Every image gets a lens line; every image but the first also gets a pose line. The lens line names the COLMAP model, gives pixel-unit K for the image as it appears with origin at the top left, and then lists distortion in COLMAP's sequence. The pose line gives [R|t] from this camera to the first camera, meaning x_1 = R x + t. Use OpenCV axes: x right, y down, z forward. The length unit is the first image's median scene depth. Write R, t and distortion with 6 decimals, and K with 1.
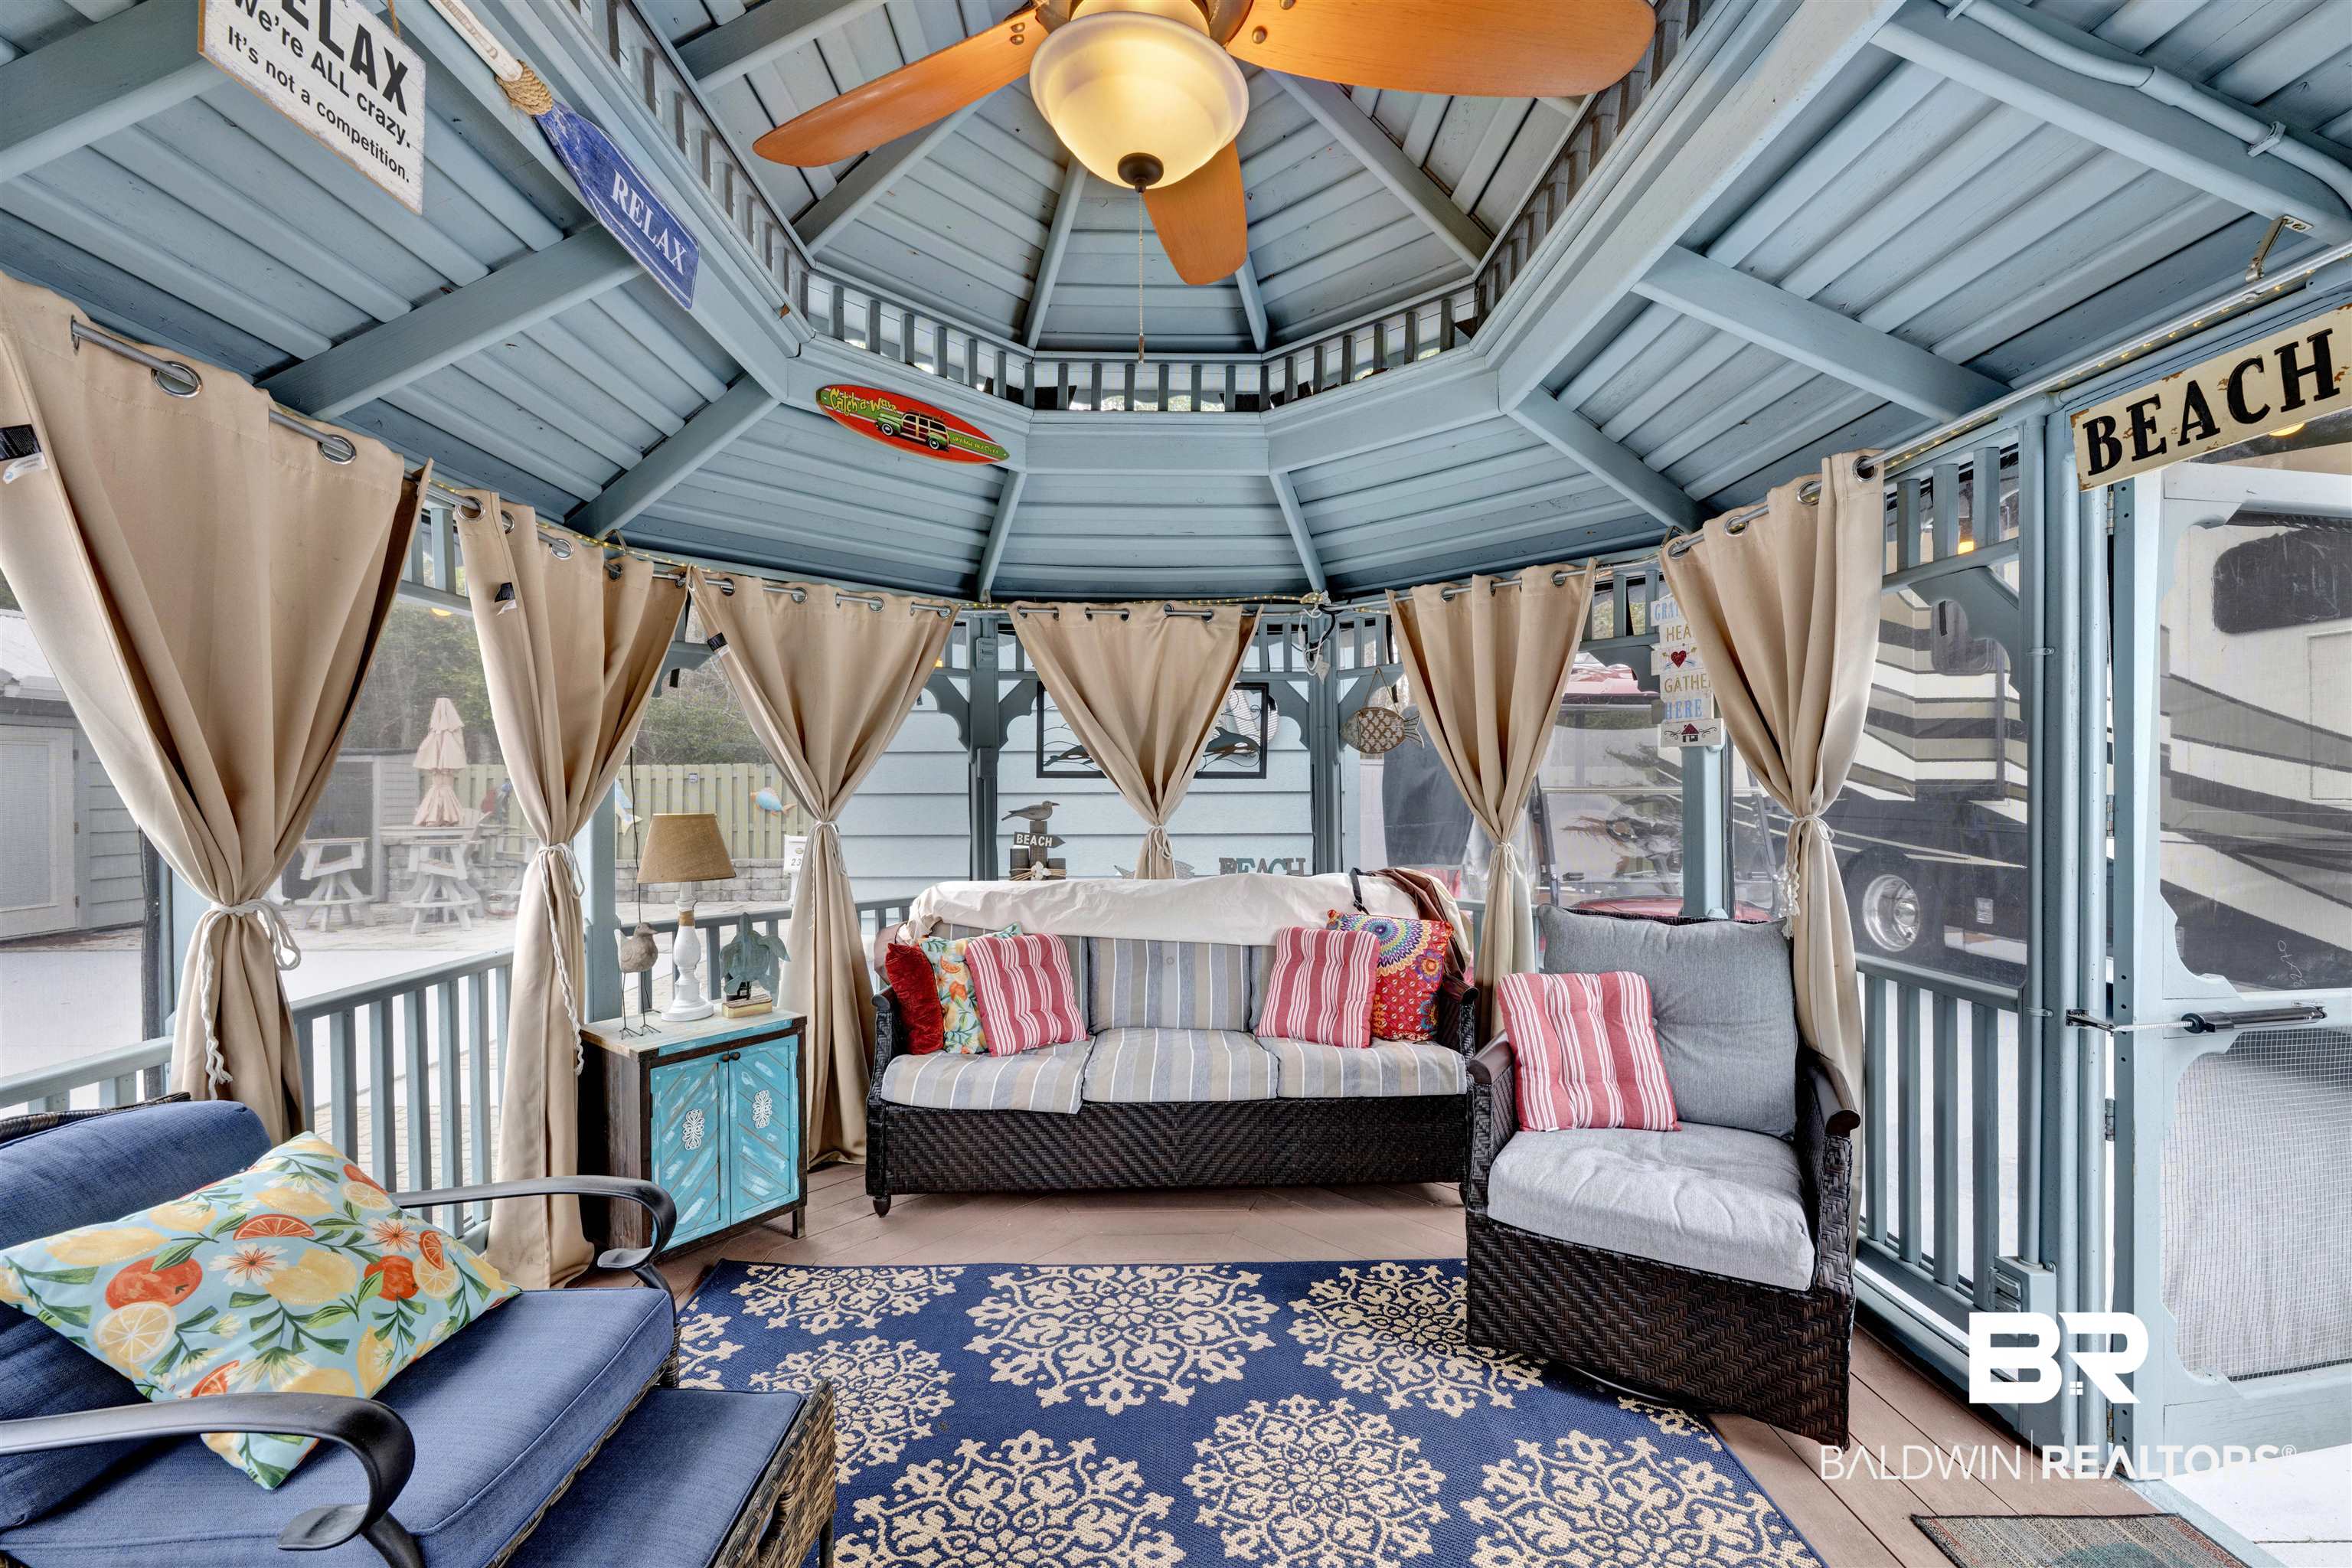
lens RADIAL K [[949.7, 0, 1170.7], [0, 949.7, 787.4], [0, 0, 1]] dist [-0.004521, 0.000340]
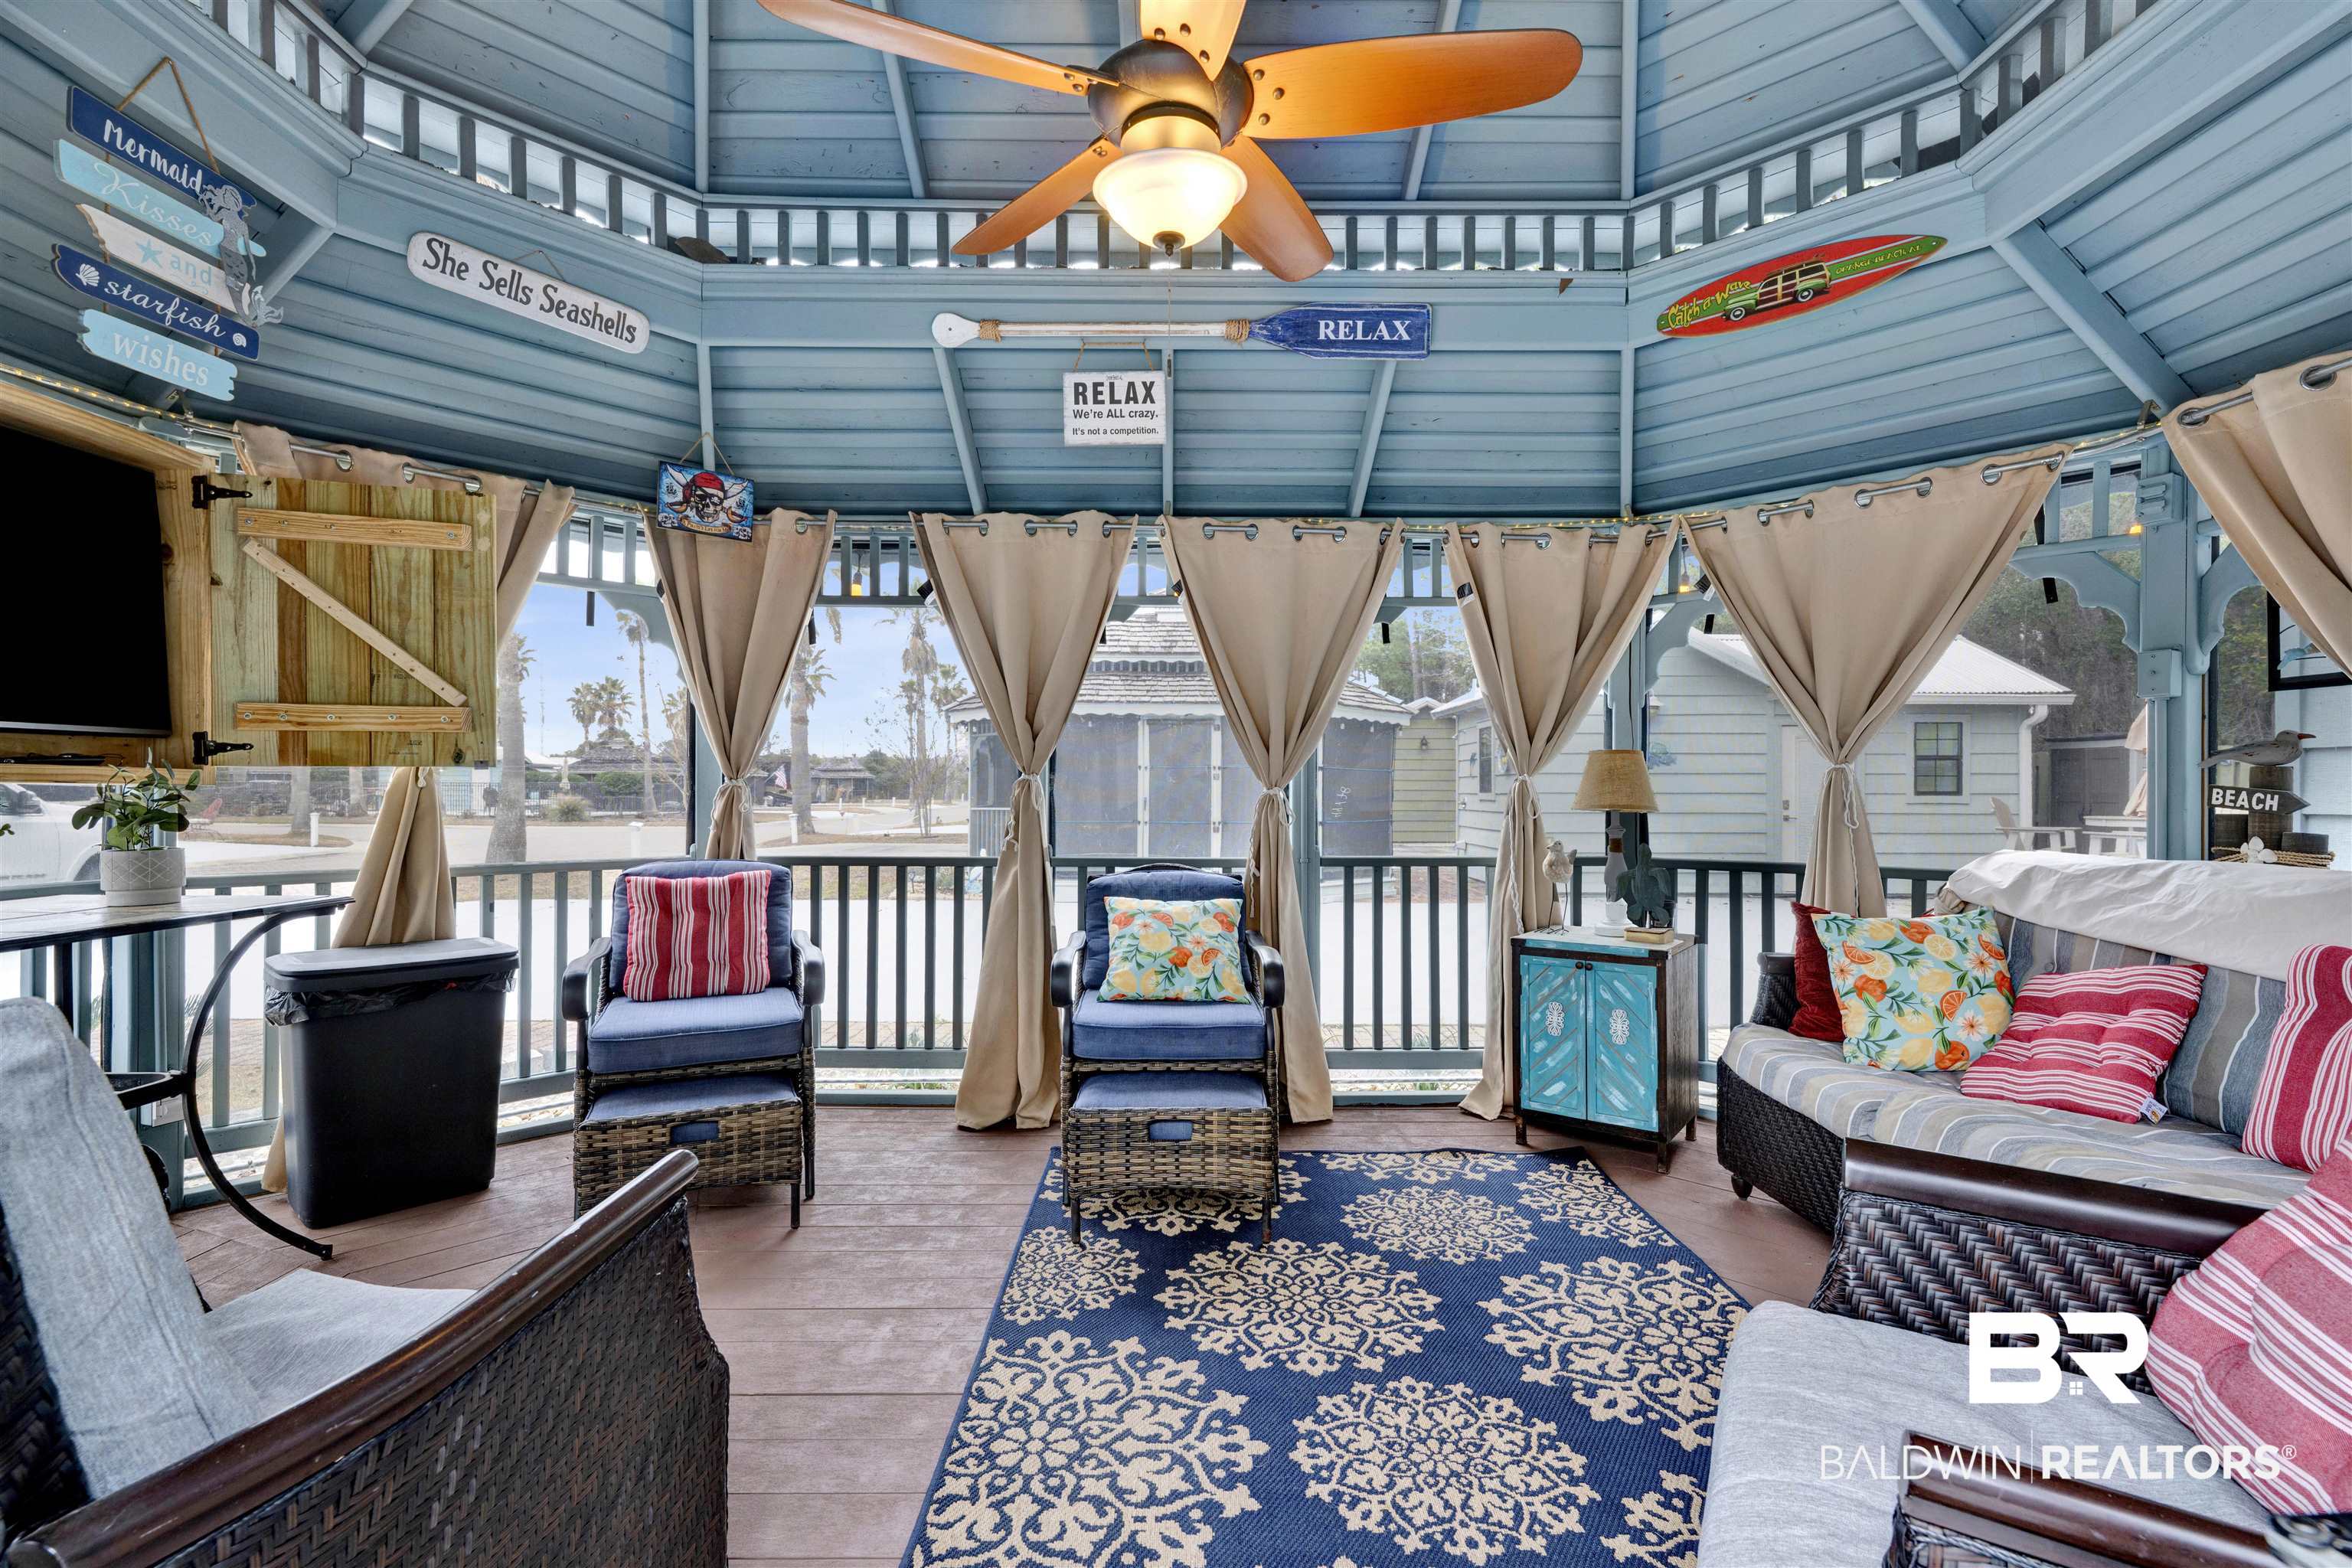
lens RADIAL K [[1104.8, 0, 1170.0], [0, 1104.8, 793.2], [0, 0, 1]] dist [-0.002484, 0.000291]
pose [[-0.035667, 0.000901, -0.999363, 0.865708], [-0.005187, 0.999986, 0.001087, 0.086266], [0.999350, 0.005223, -0.035661, 0.578484]]
